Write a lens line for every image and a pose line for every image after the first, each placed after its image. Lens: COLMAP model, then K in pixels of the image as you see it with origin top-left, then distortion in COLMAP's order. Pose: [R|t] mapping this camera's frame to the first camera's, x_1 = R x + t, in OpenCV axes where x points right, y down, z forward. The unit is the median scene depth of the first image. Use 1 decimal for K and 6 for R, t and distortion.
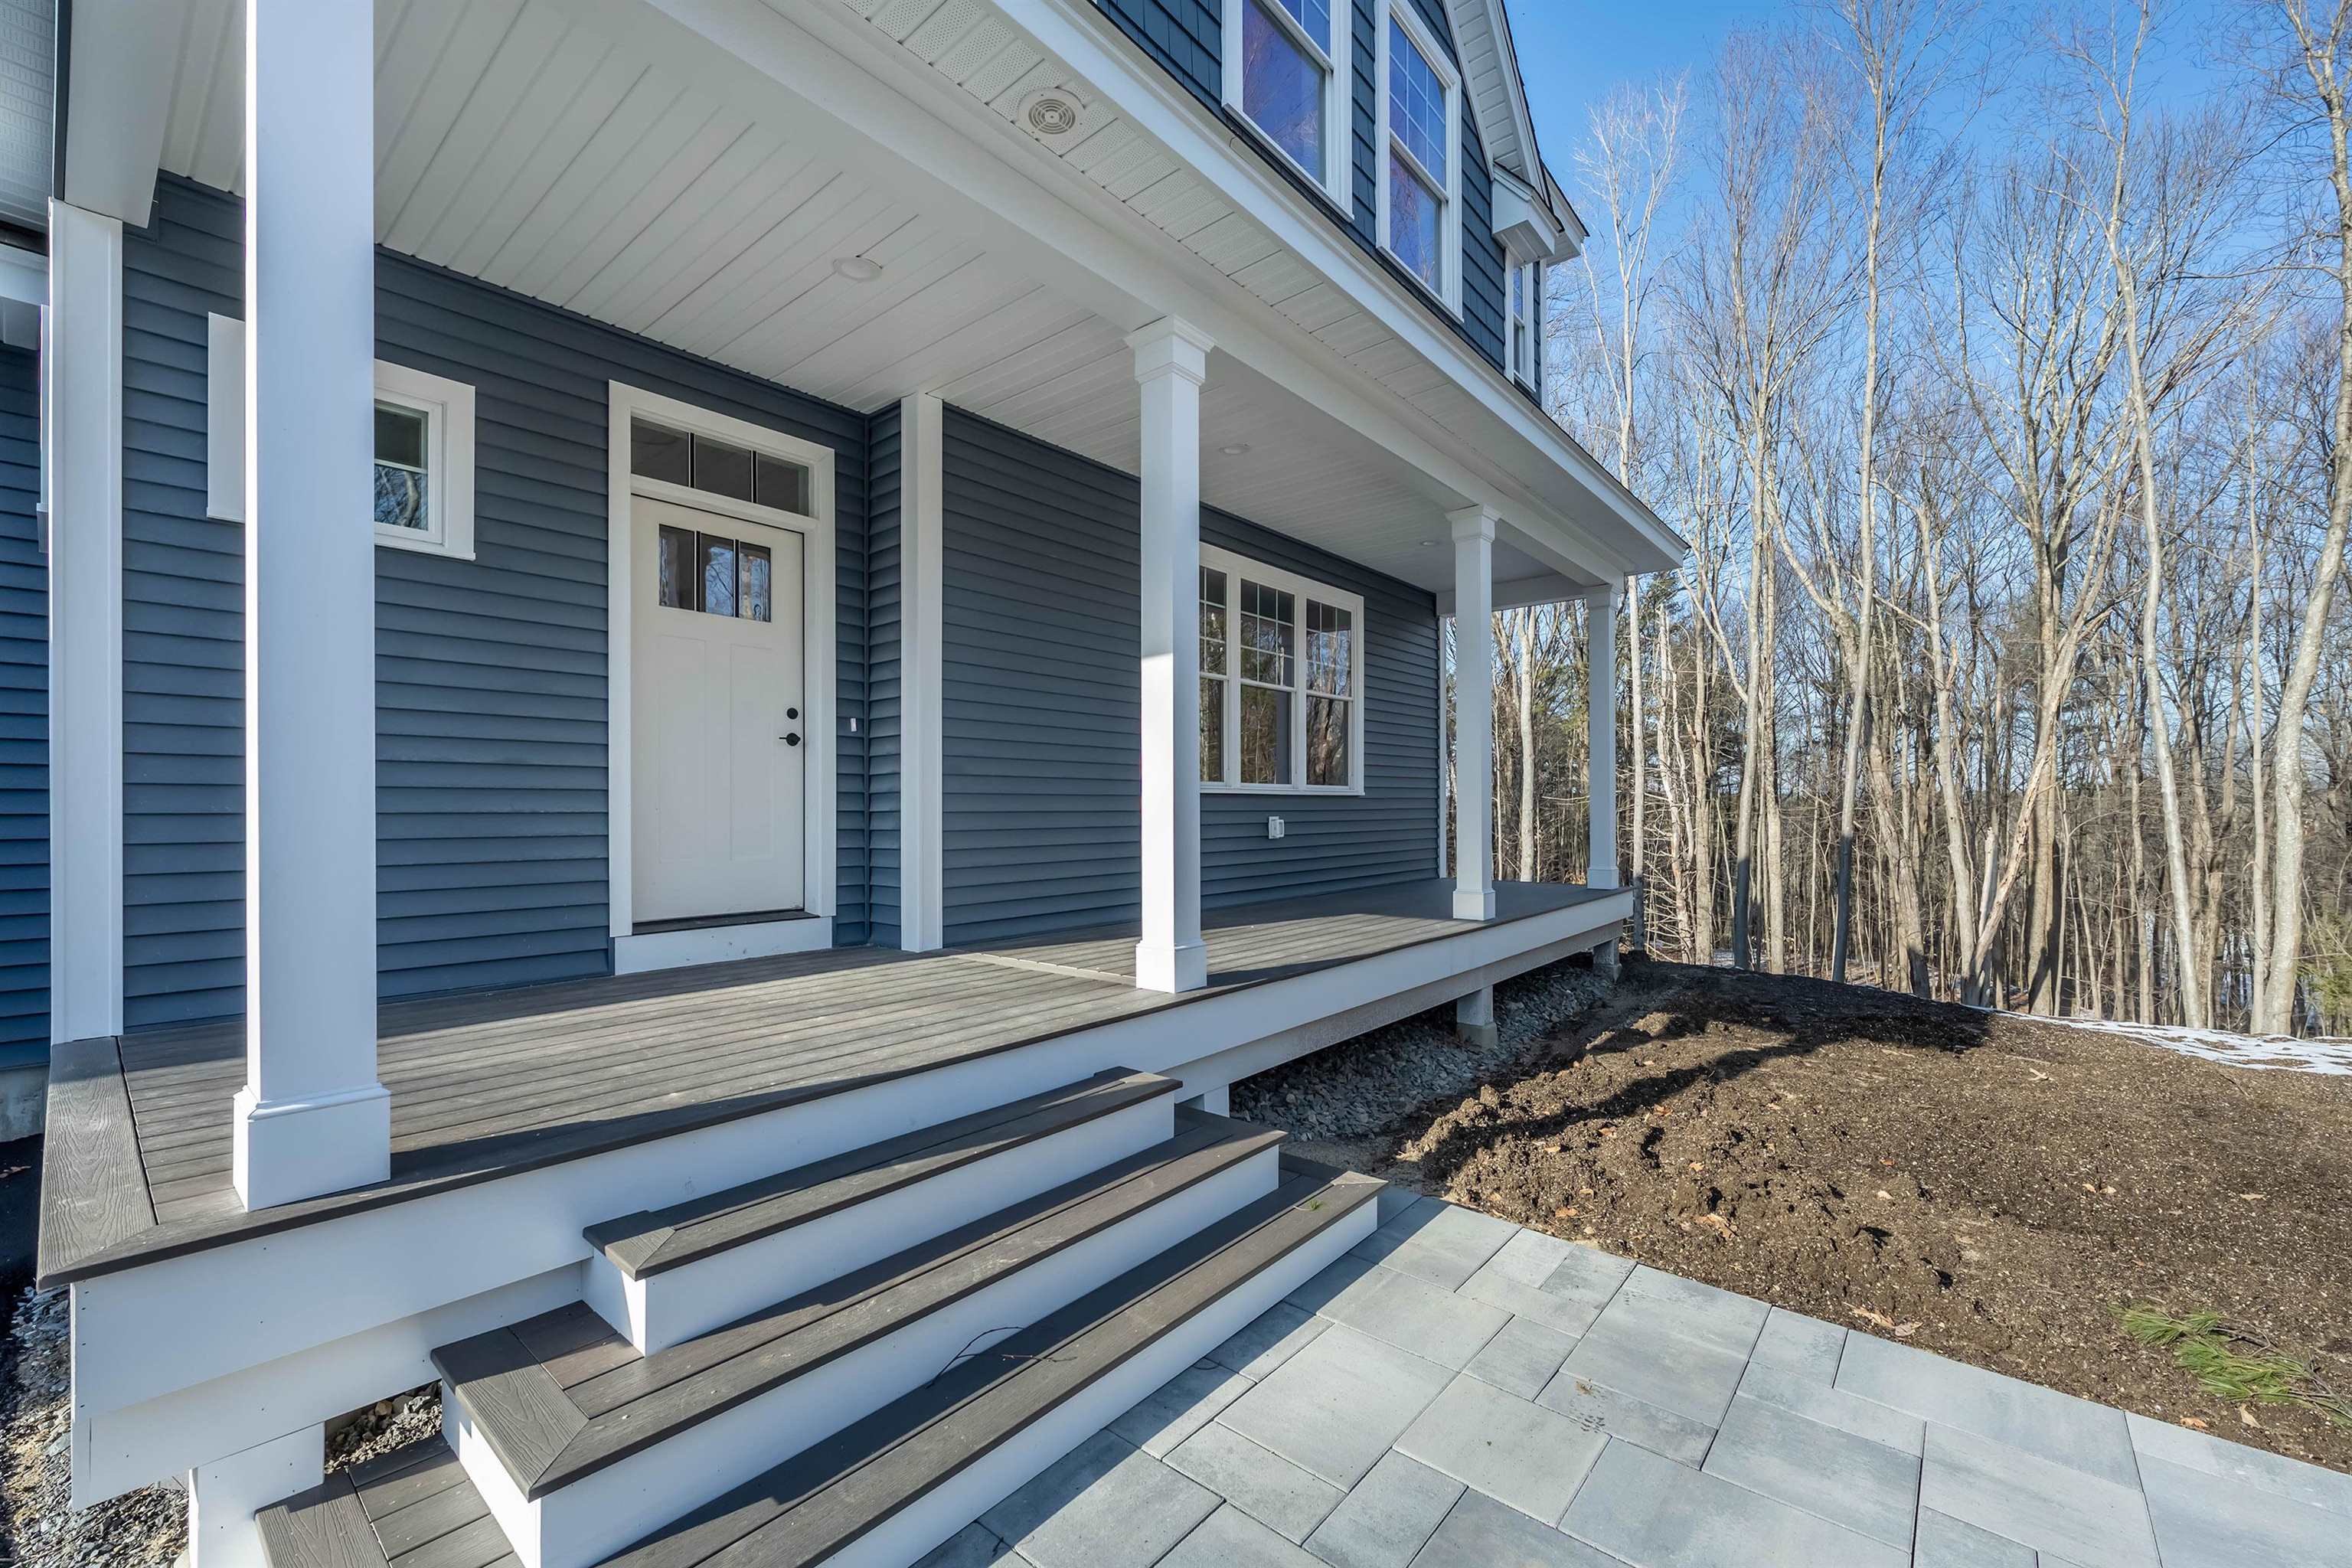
lens RADIAL K [[944.3, 0, 1176.3], [0, 944.3, 794.9], [0, 0, 1]] dist [-0.003145, -0.000557]
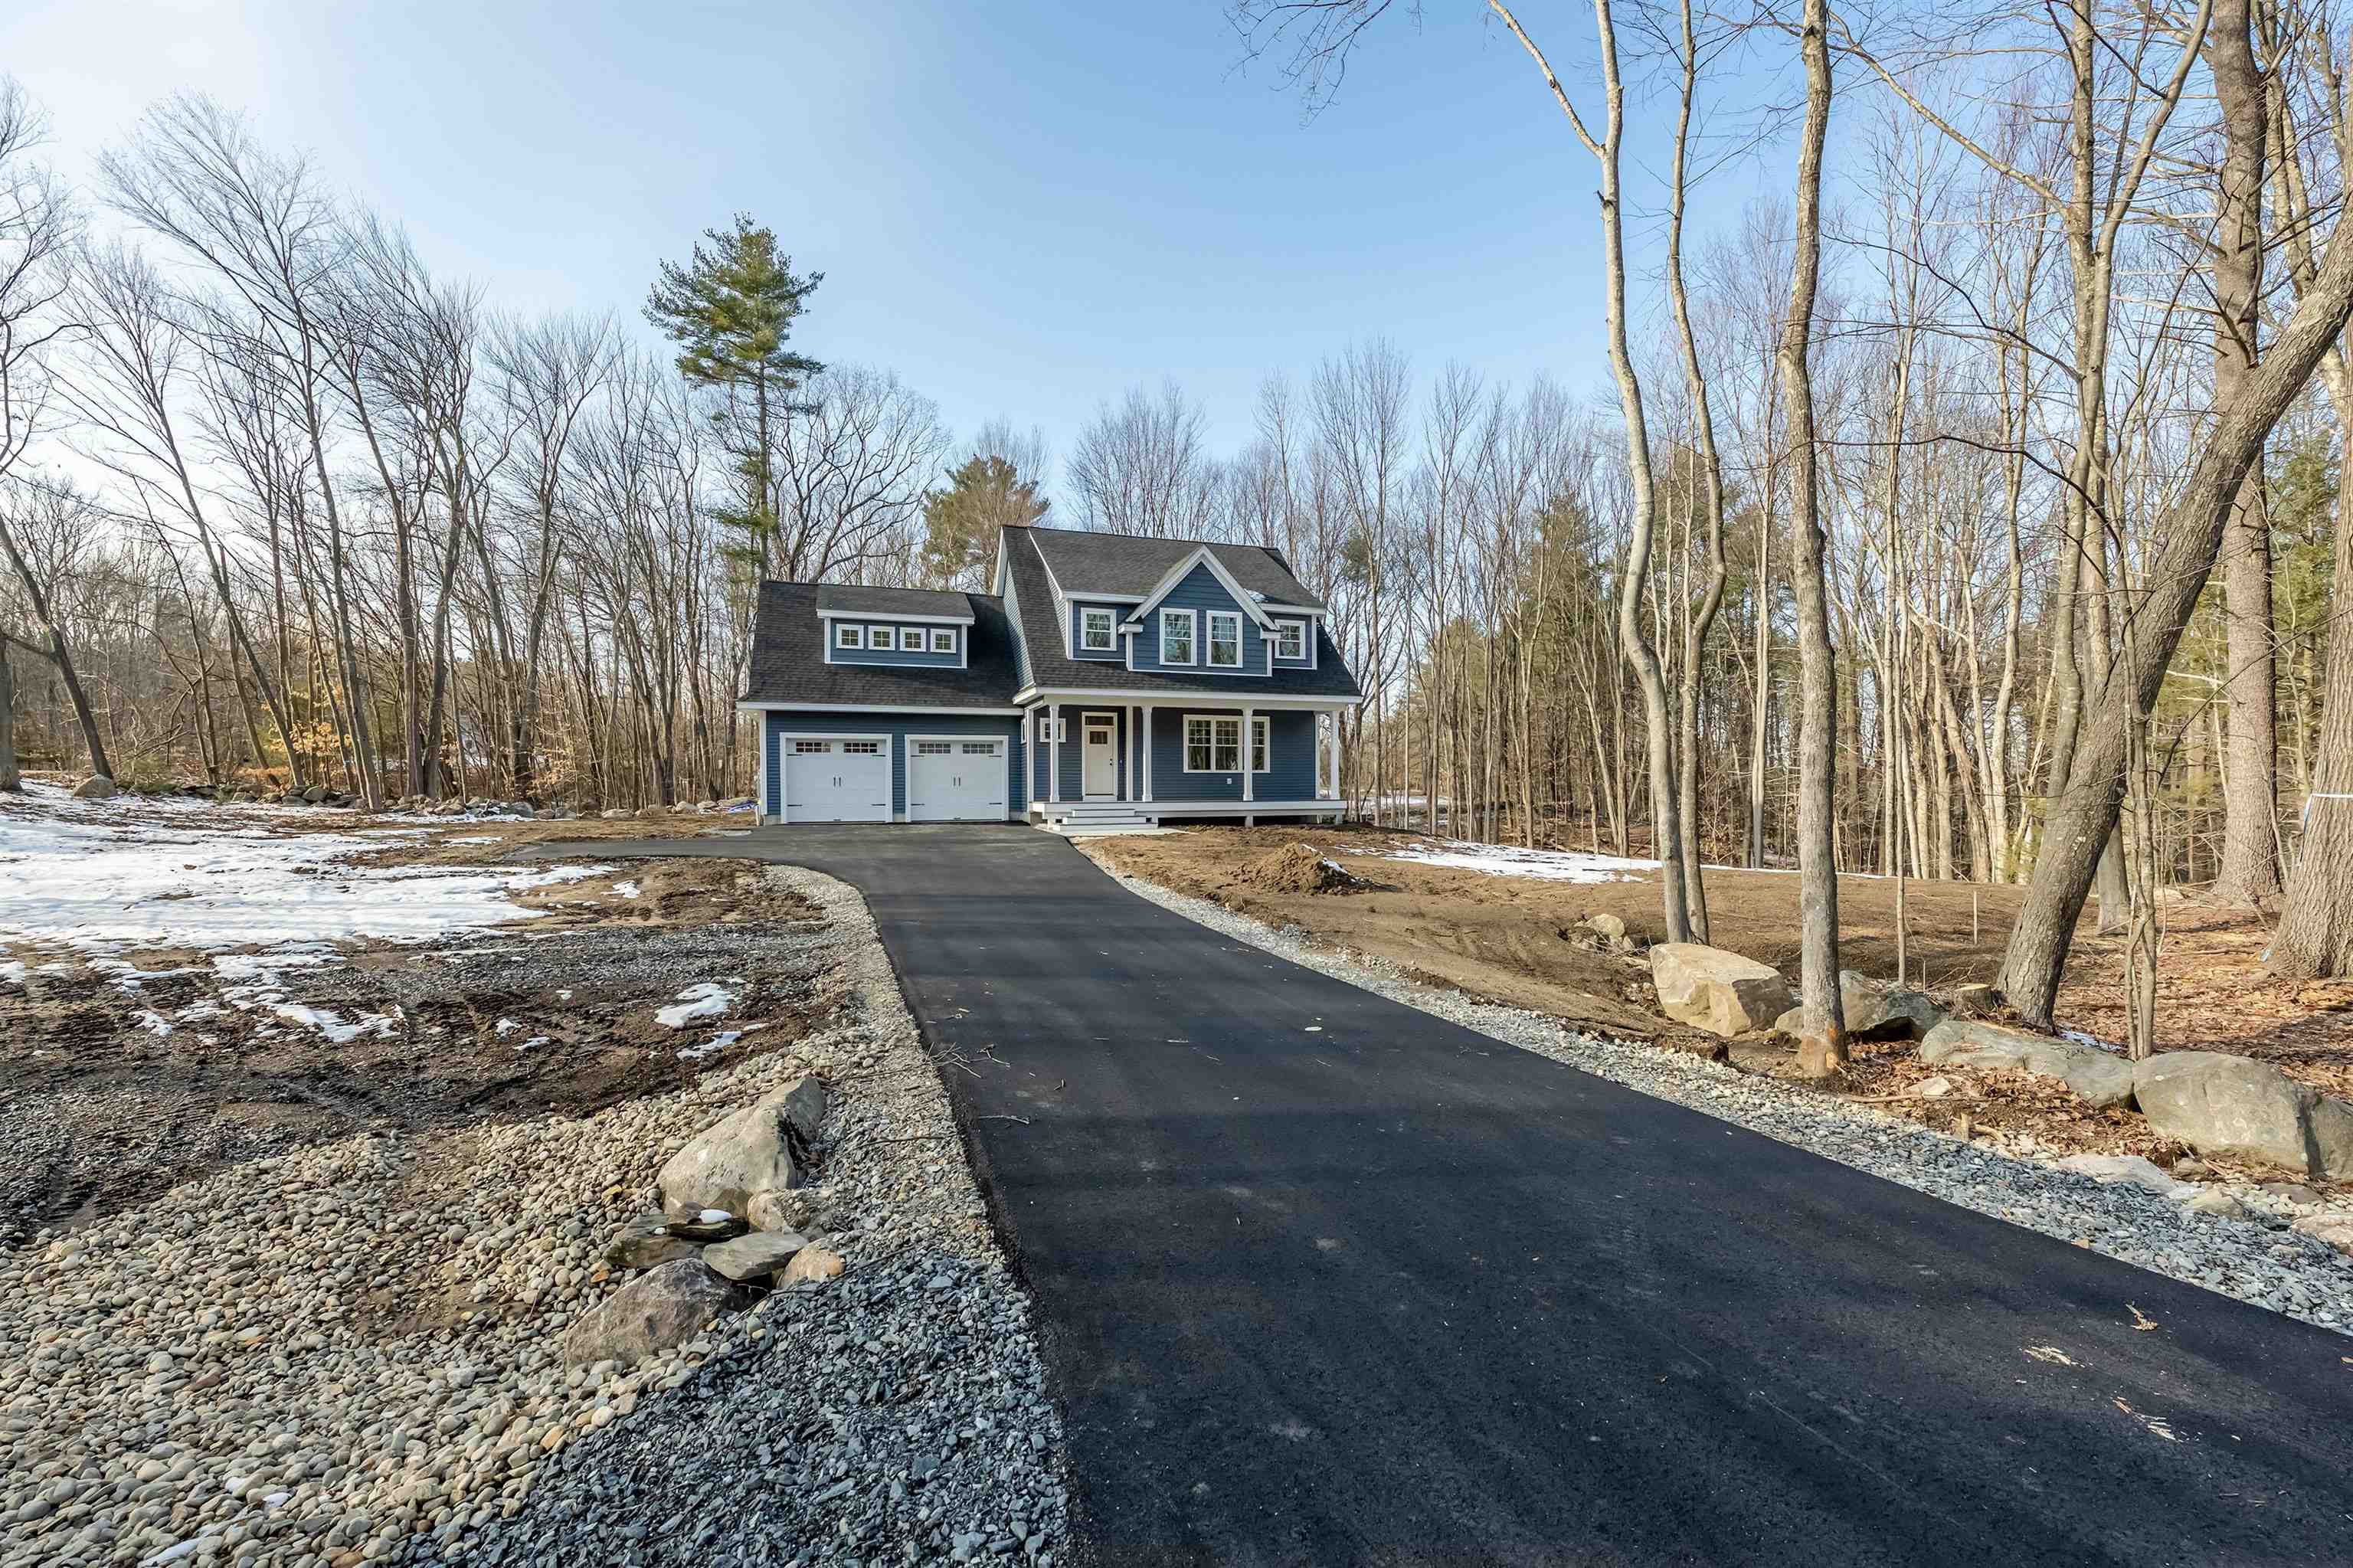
lens RADIAL K [[959.2, 0, 1183.1], [0, 959.2, 782.6], [0, 0, 1]] dist [-0.002163, 0.000046]
pose [[0.854938, -0.001085, -0.518730, 2.796543], [0.008496, 0.999893, 0.011910, -0.011787], [0.518661, -0.014590, 0.854855, -3.525193]]
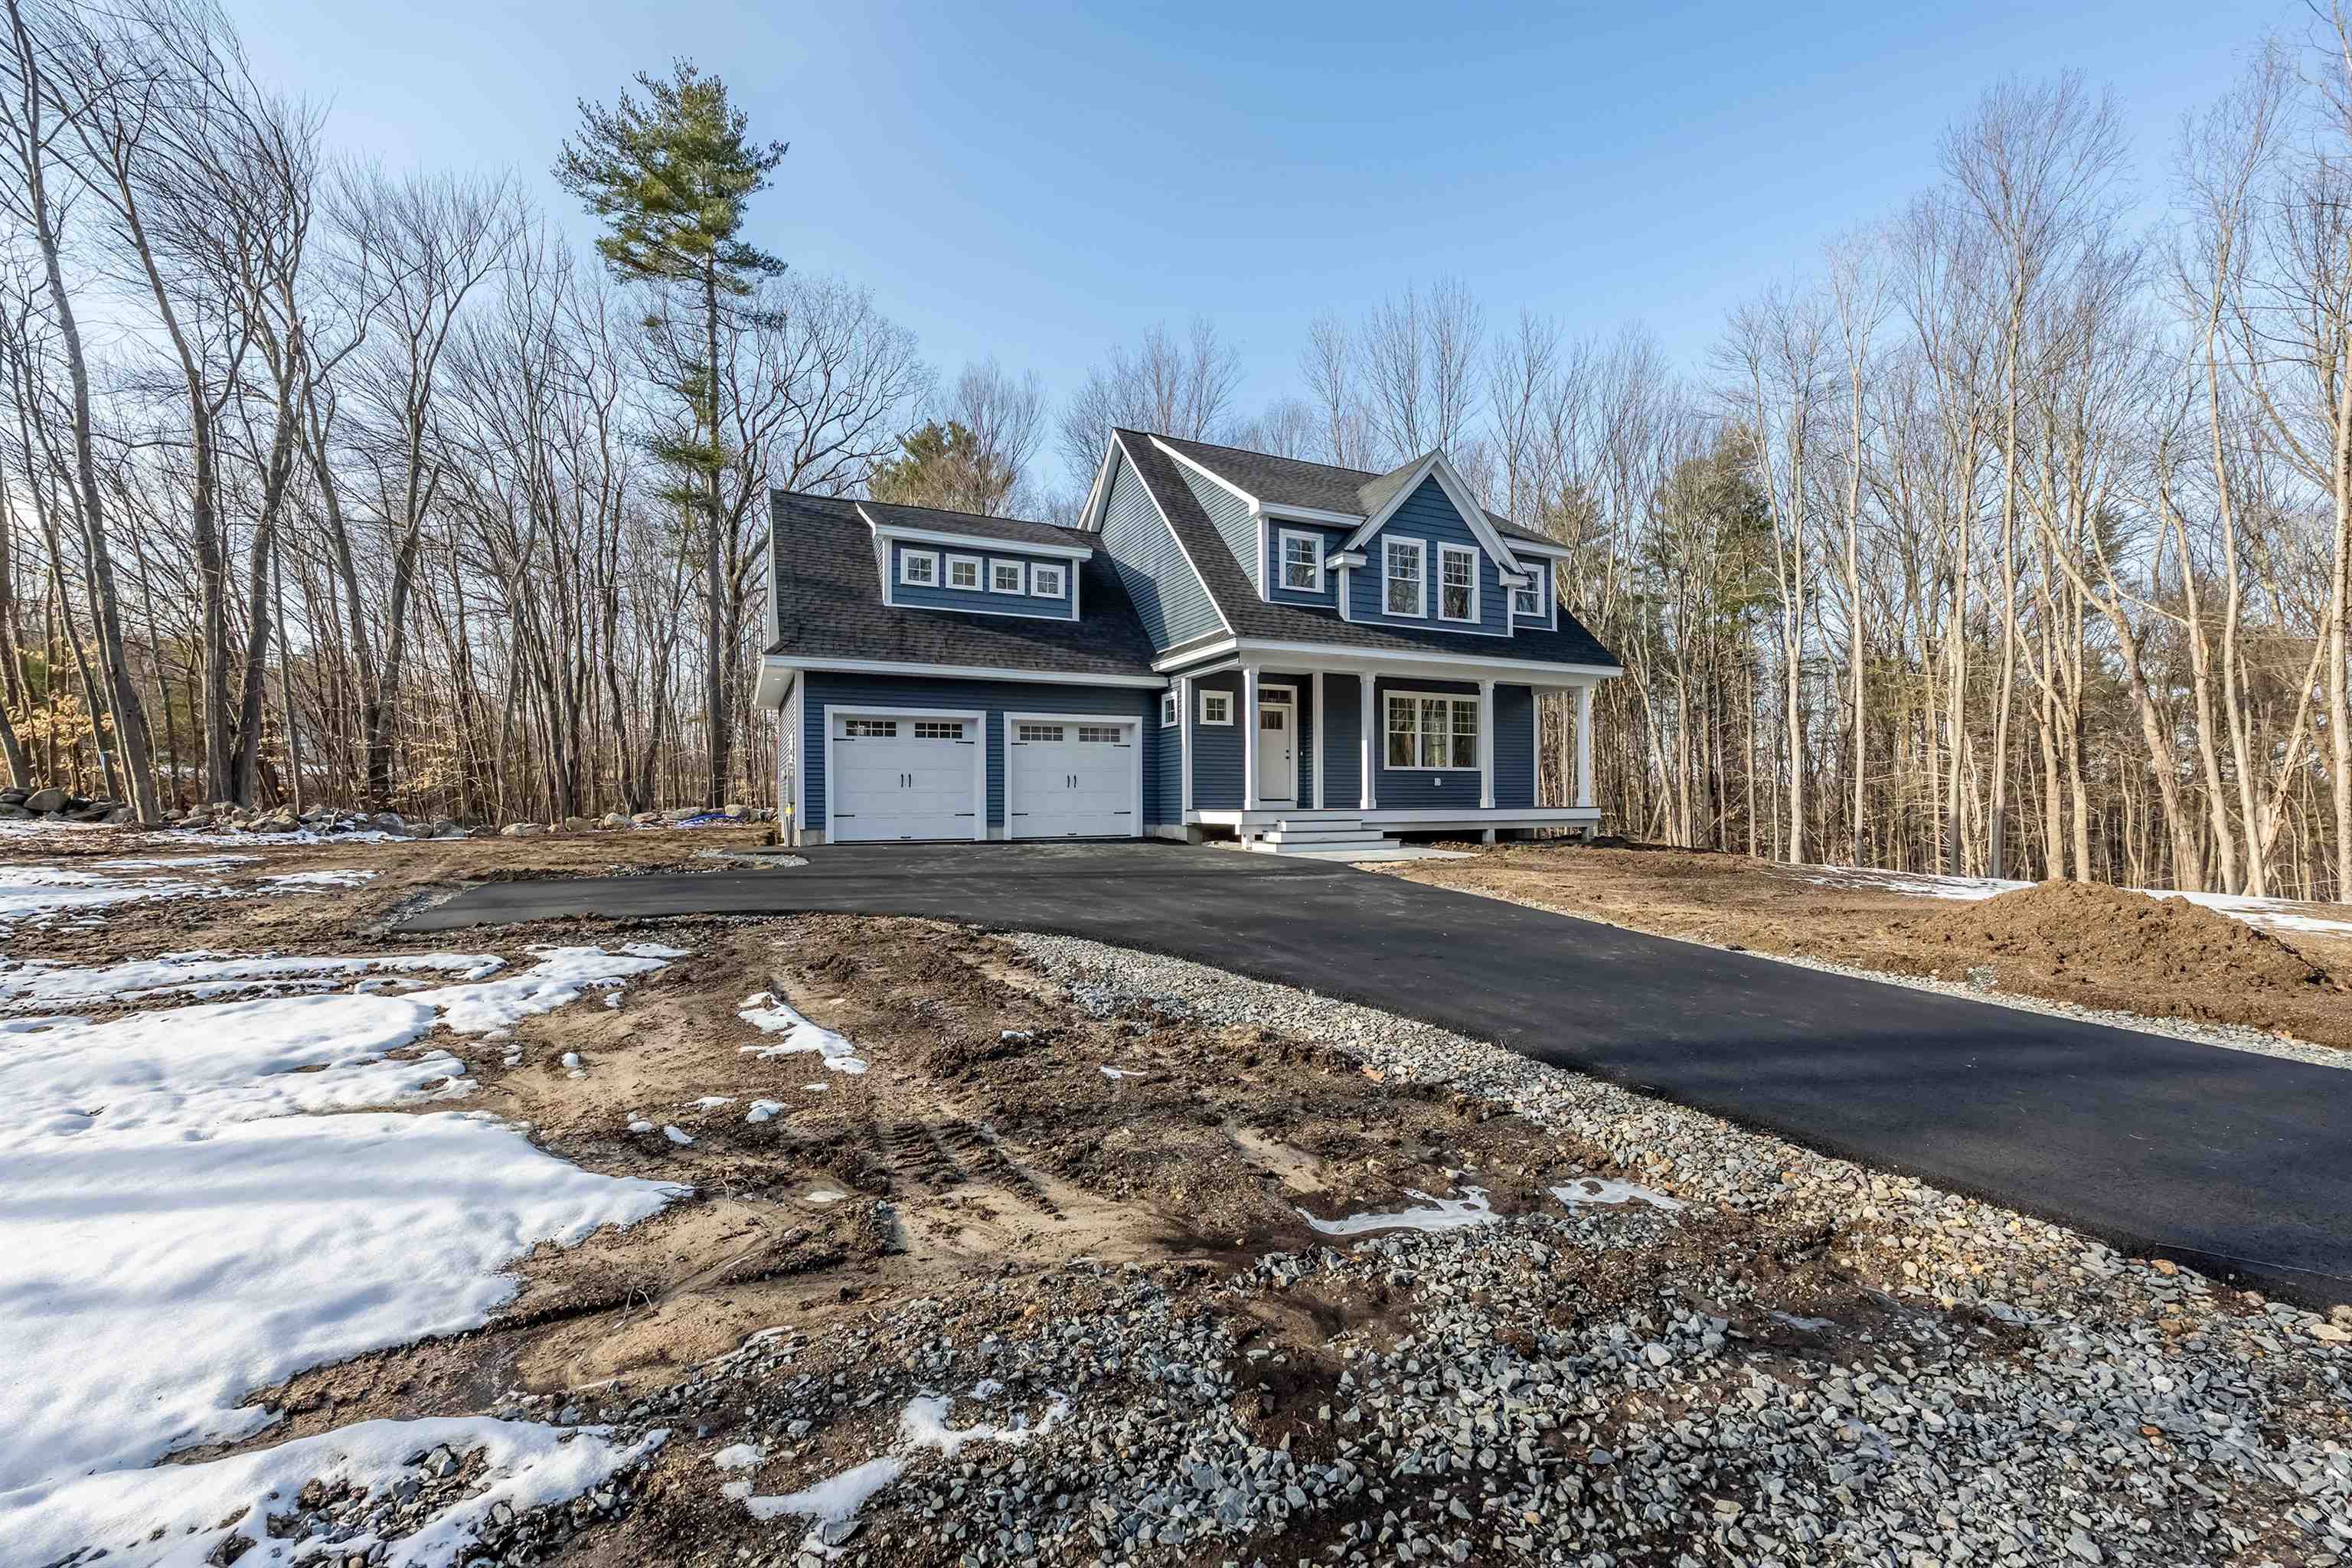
lens RADIAL K [[944.3, 0, 1176.3], [0, 944.3, 794.9], [0, 0, 1]] dist [-0.003145, -0.000557]
pose [[0.907235, -0.002143, -0.420619, 0.829258], [0.007321, 0.999916, 0.010697, 0.052363], [0.420561, -0.012784, 0.907174, -2.759876]]
